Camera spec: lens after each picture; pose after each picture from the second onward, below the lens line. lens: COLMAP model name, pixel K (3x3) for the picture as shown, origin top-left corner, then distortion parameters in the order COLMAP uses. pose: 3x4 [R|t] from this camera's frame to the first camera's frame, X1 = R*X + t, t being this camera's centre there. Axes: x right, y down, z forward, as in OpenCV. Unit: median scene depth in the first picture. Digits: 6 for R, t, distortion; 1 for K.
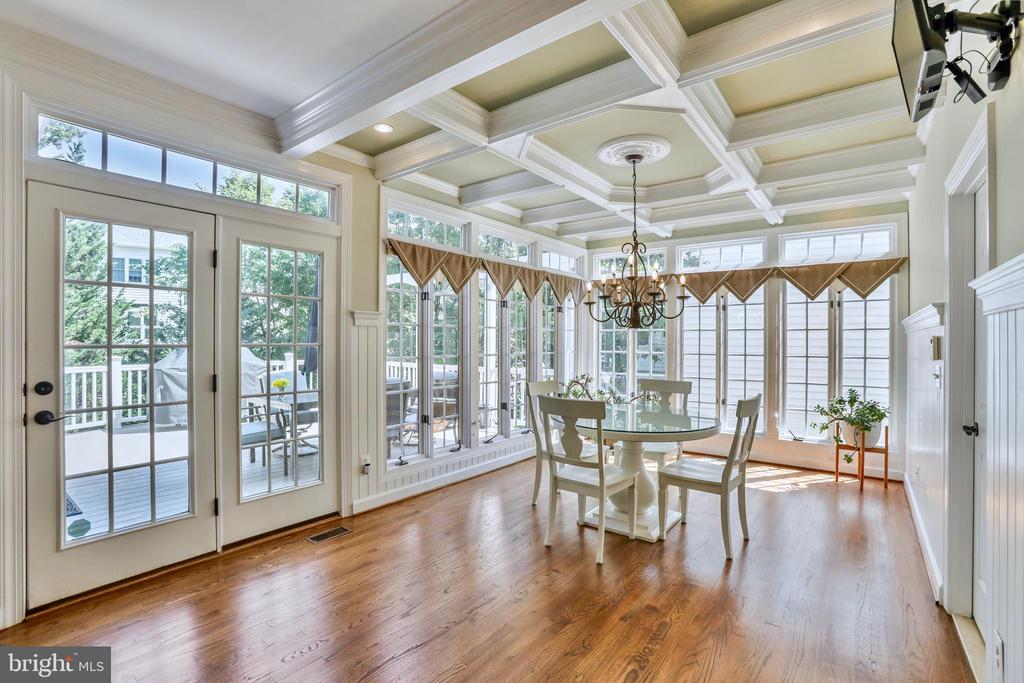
lens RADIAL K [[467.7, 0, 512.5], [0, 467.7, 341.0], [0, 0, 1]] dist [-0.038878, 0.013873]
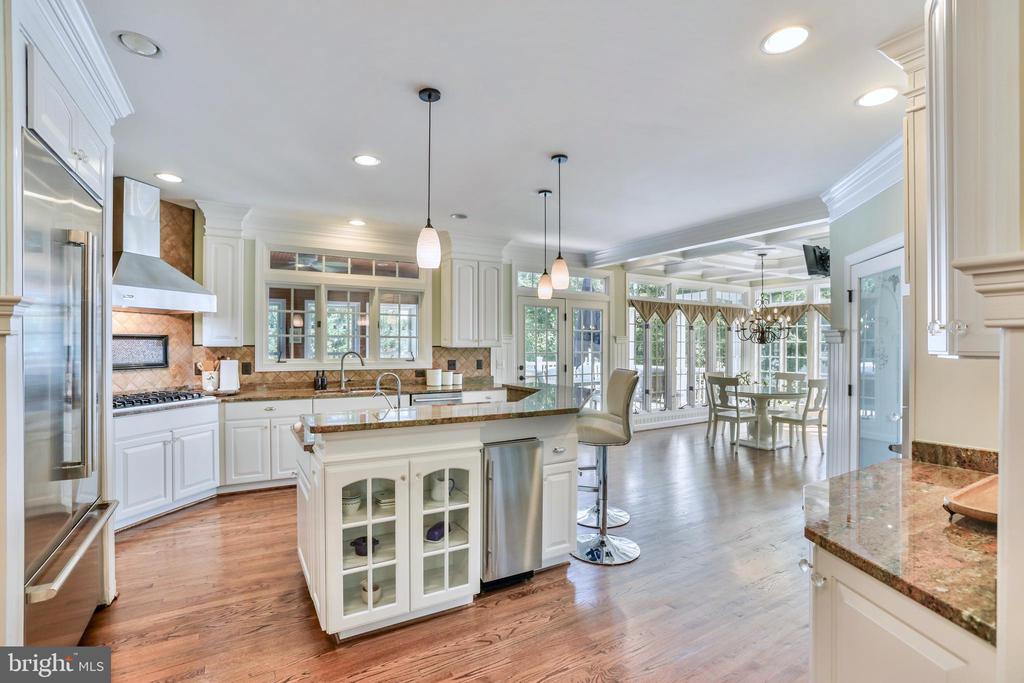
lens RADIAL K [[467.7, 0, 518.8], [0, 467.7, 345.3], [0, 0, 1]] dist [-0.038878, 0.013873]
pose [[0.931562, -0.000912, -0.363581, 0.013979], [0.001469, 0.999998, 0.001255, -0.020419], [0.363579, -0.001703, 0.931562, -0.858391]]
